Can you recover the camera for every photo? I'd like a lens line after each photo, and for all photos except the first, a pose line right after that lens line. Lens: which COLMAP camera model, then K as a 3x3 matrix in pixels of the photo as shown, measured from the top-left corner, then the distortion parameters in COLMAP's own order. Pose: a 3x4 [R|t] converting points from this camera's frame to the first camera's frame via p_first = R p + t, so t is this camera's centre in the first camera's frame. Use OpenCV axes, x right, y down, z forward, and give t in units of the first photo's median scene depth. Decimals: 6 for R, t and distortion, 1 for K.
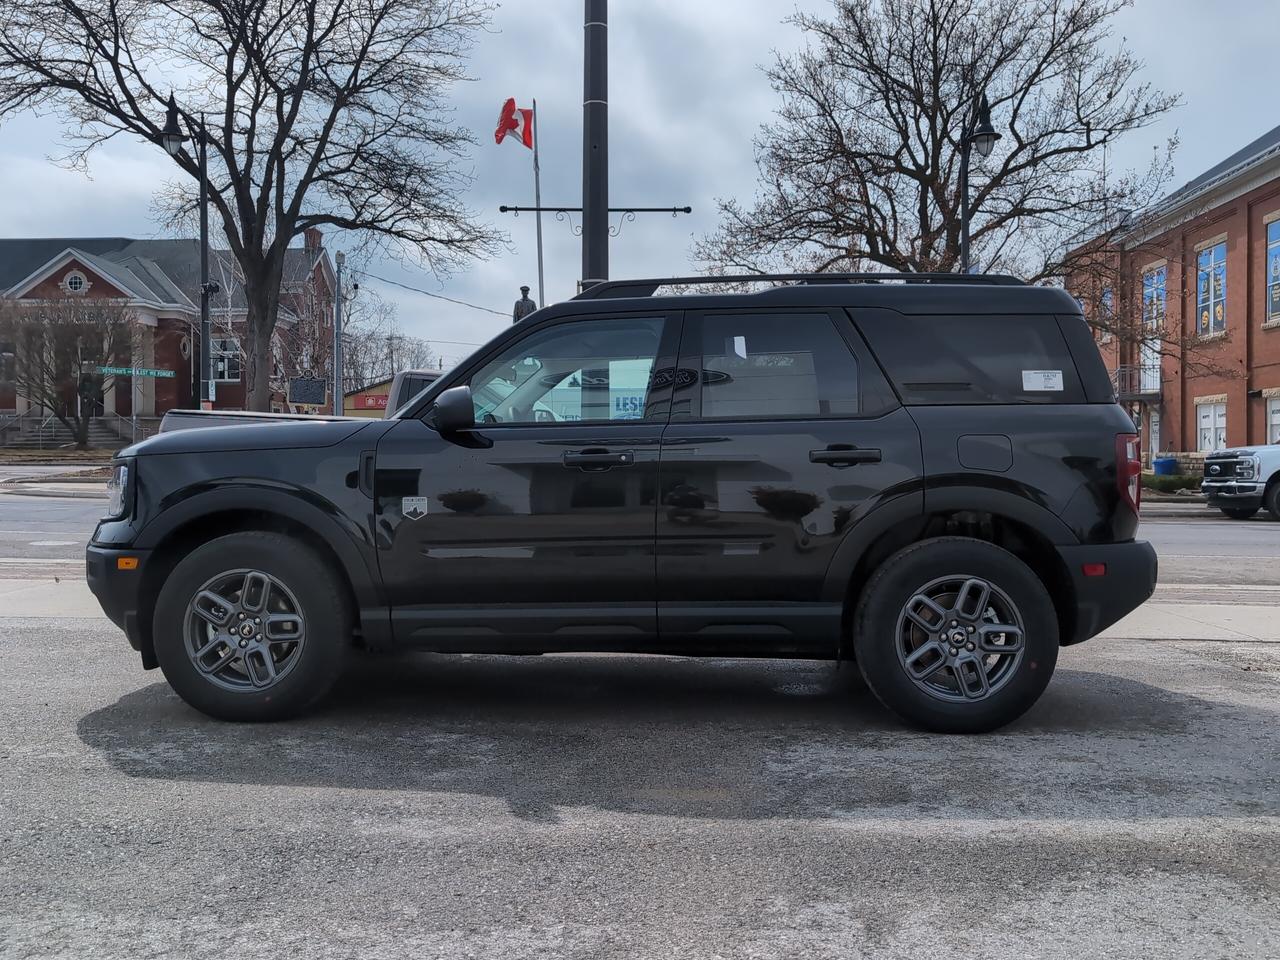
lens RADIAL K [[1100.3, 0, 635.4], [0, 1100.3, 475.8], [0, 0, 1]] dist [0.028734, -0.034260]
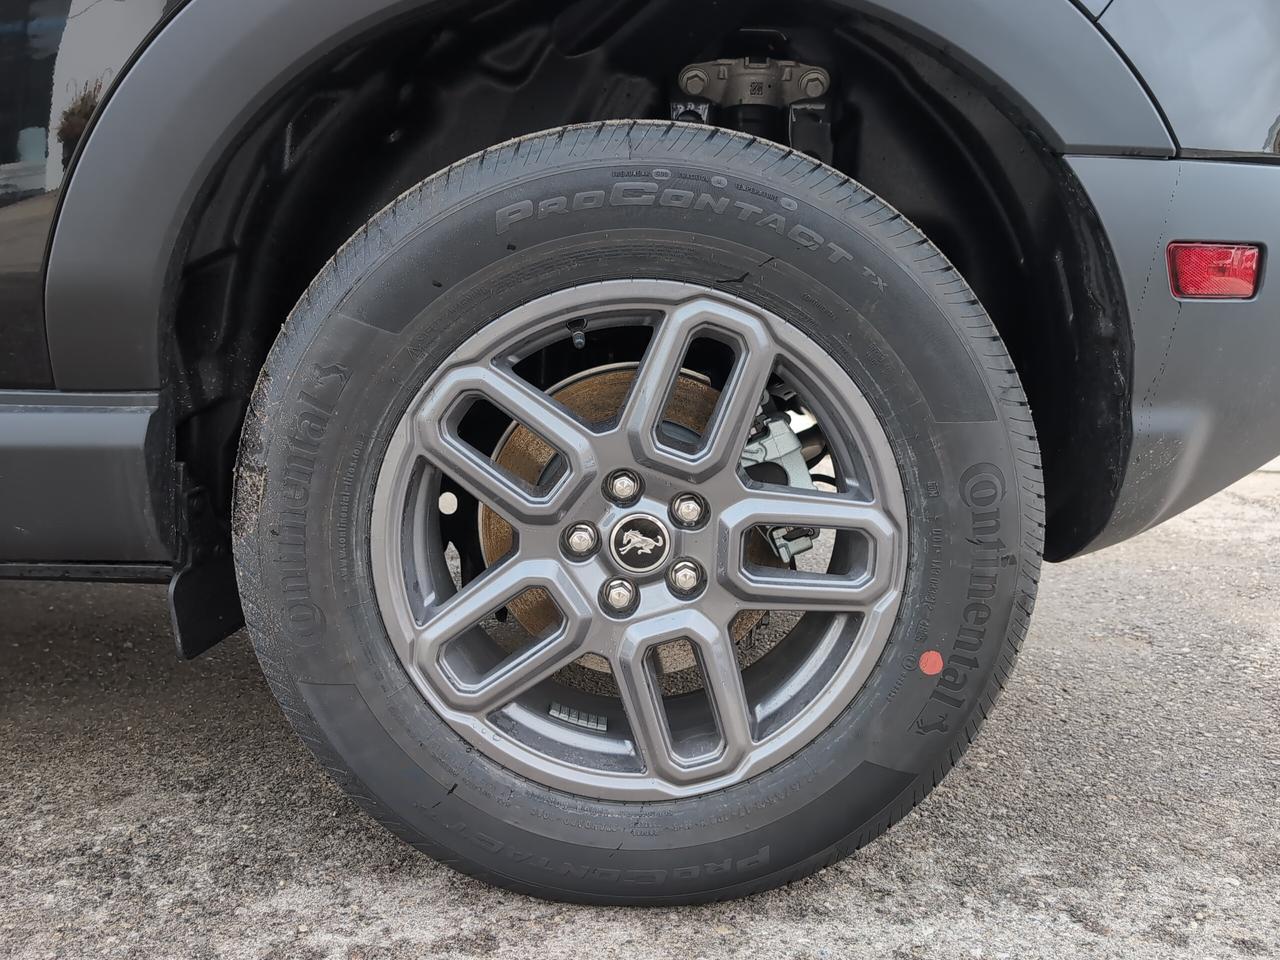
lens RADIAL K [[1100.3, 0, 637.1], [0, 1100.3, 481.4], [0, 0, 1]] dist [0.028734, -0.034260]
pose [[0.998853, 0.013641, 0.045905, 0.281397], [-0.022100, 0.981695, 0.189171, 0.087444], [-0.042484, -0.189969, 0.980870, 0.765074]]
